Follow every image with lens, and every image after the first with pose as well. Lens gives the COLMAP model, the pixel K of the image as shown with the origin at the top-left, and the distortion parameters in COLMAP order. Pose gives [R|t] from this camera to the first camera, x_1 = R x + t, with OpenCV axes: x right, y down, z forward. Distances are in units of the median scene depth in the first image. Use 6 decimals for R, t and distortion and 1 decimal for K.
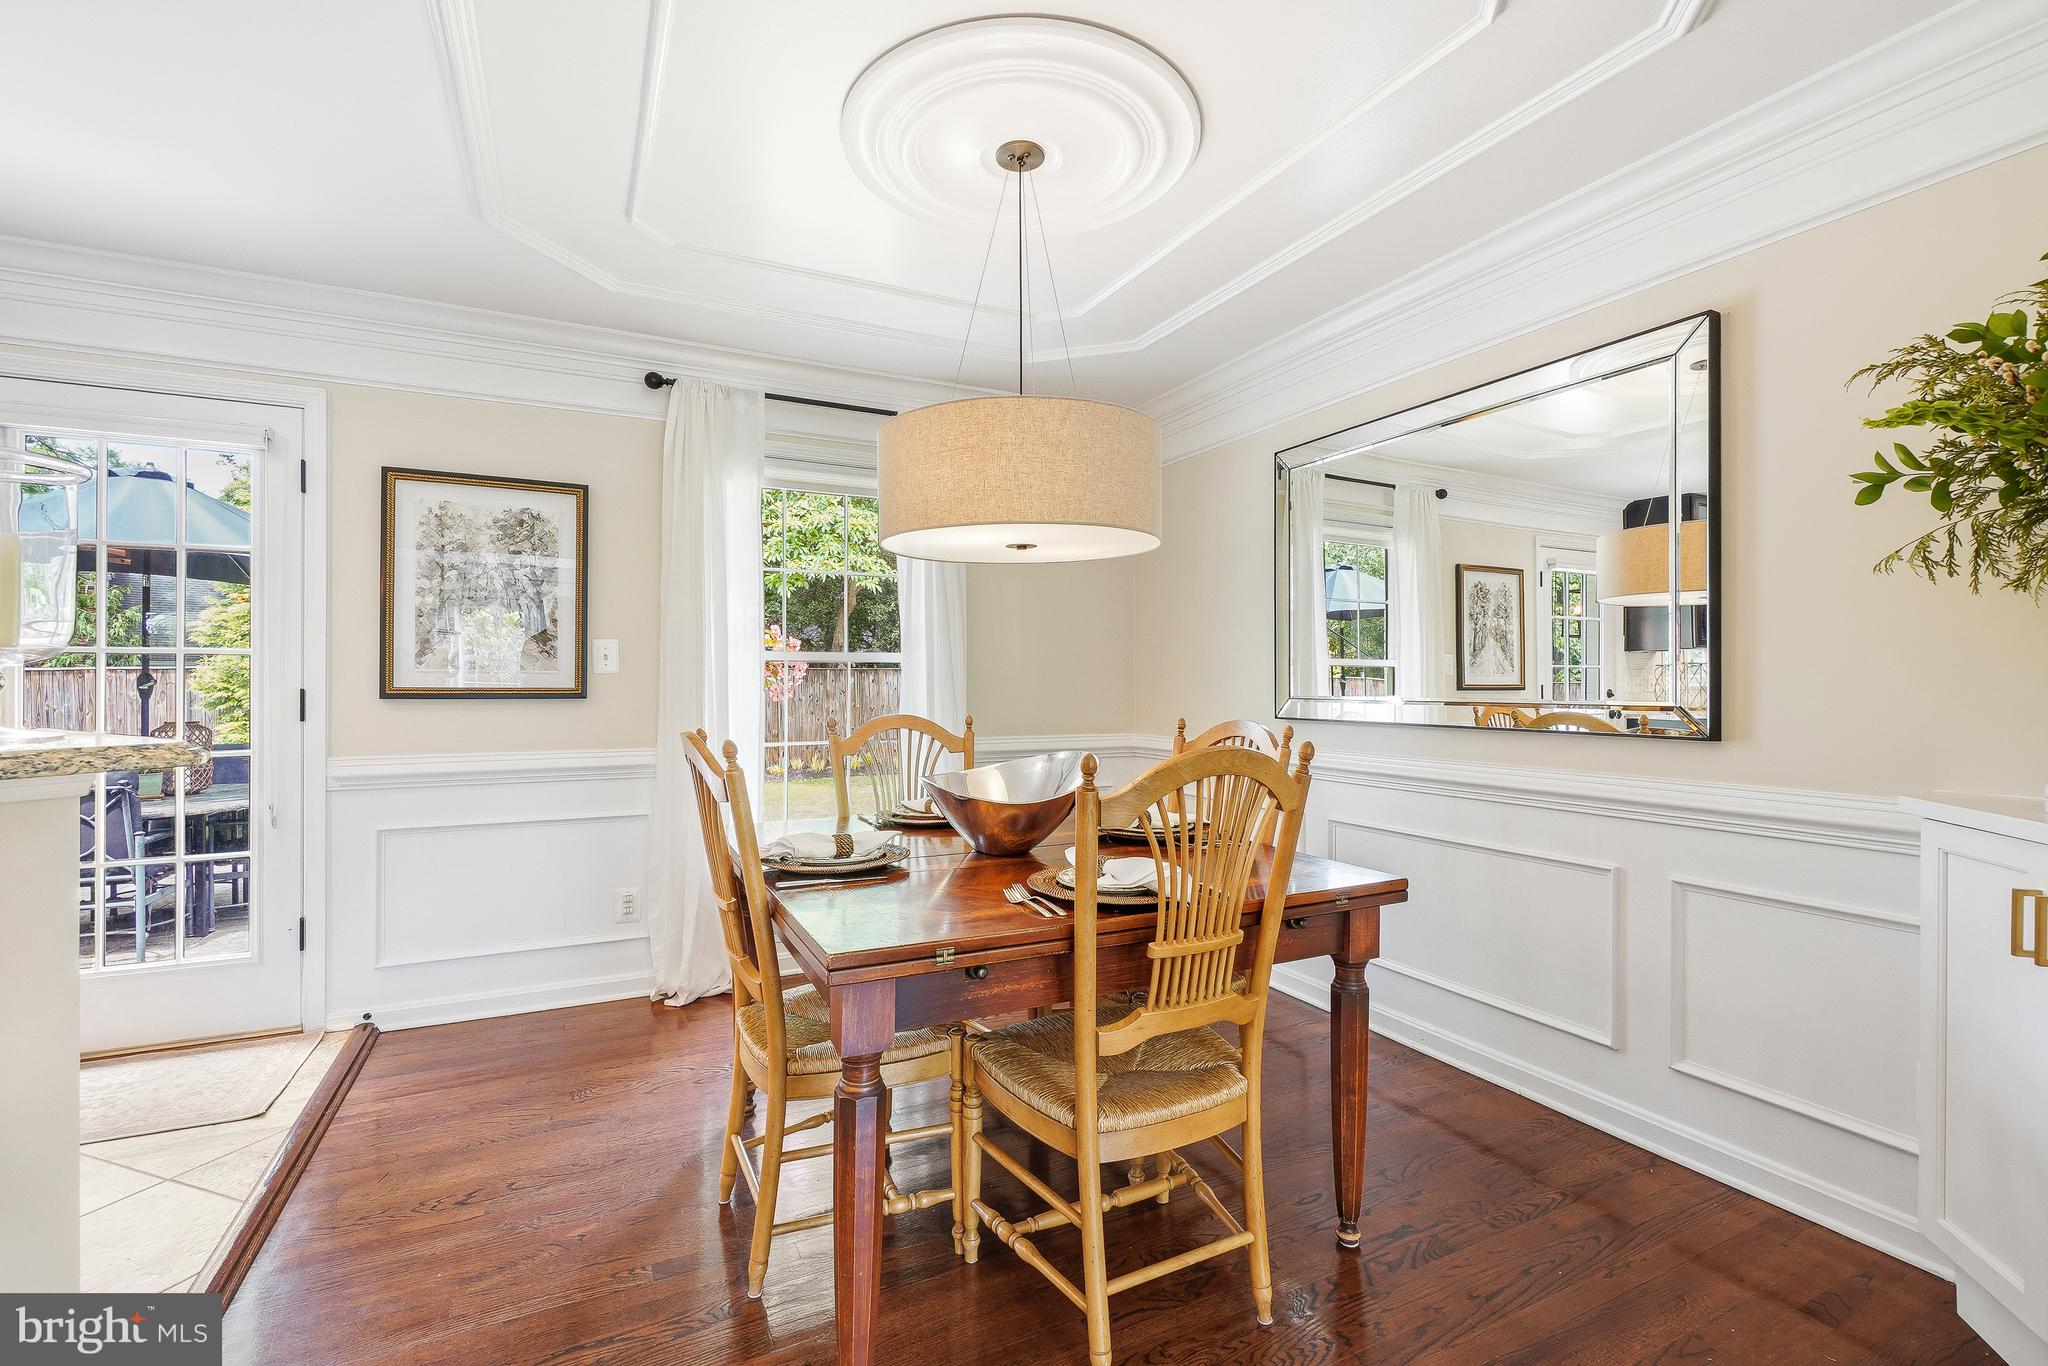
lens RADIAL K [[908.3, 0, 1027.0], [0, 908.3, 679.8], [0, 0, 1]] dist [0.009786, -0.004315]
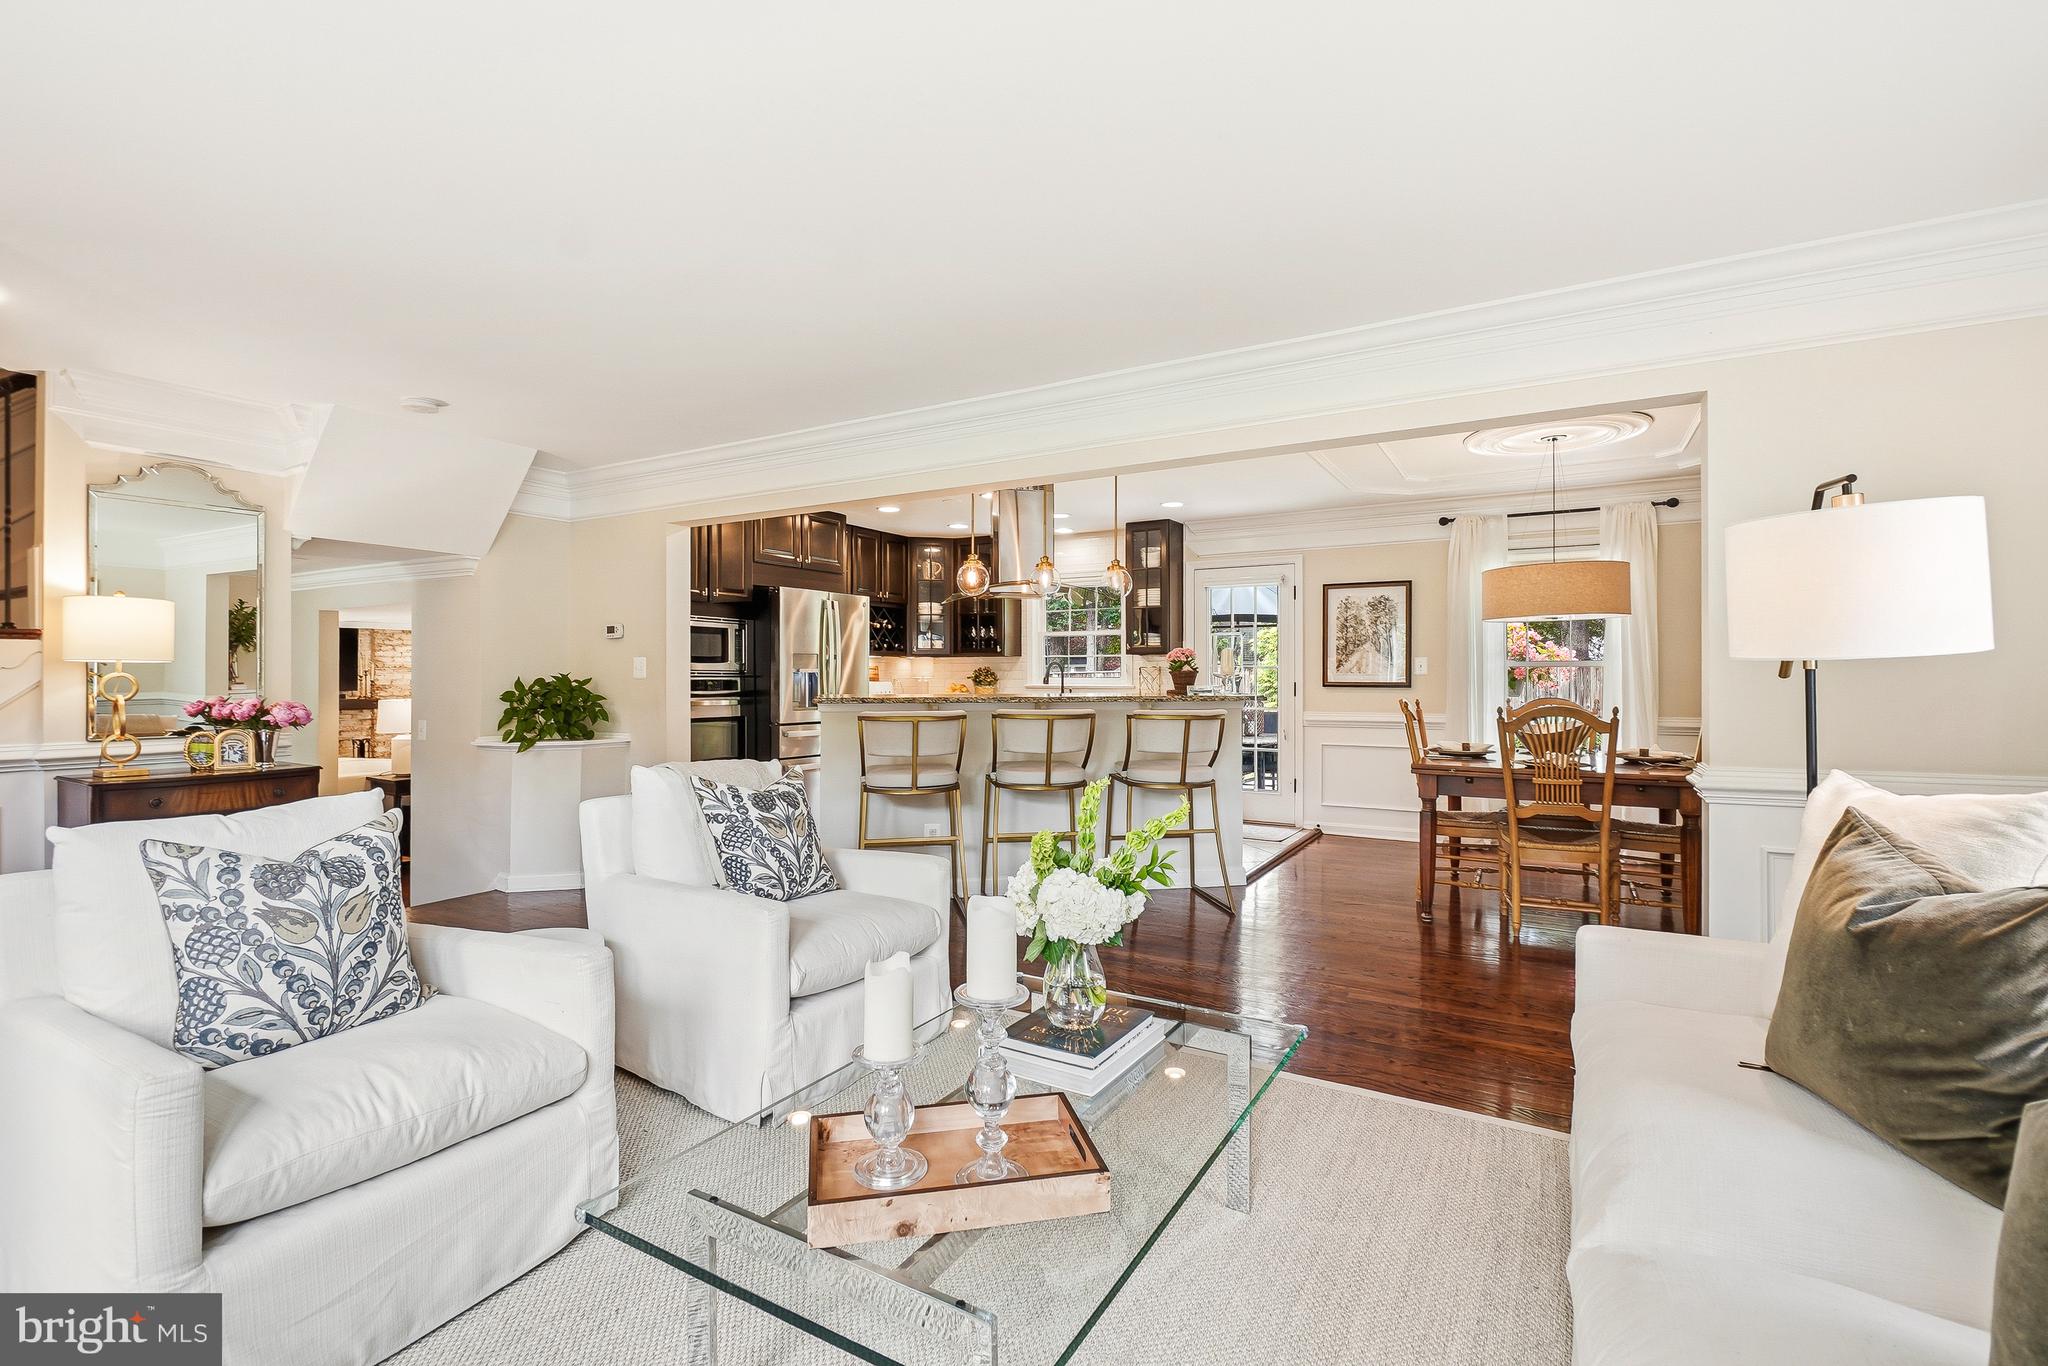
lens RADIAL K [[908.3, 0, 1013.5], [0, 908.3, 685.1], [0, 0, 1]] dist [0.009786, -0.004315]
pose [[0.544991, 0.002928, -0.838437, 0.769105], [0.004938, 0.999965, 0.006702, -0.002854], [0.838427, -0.007792, 0.544958, -0.876887]]
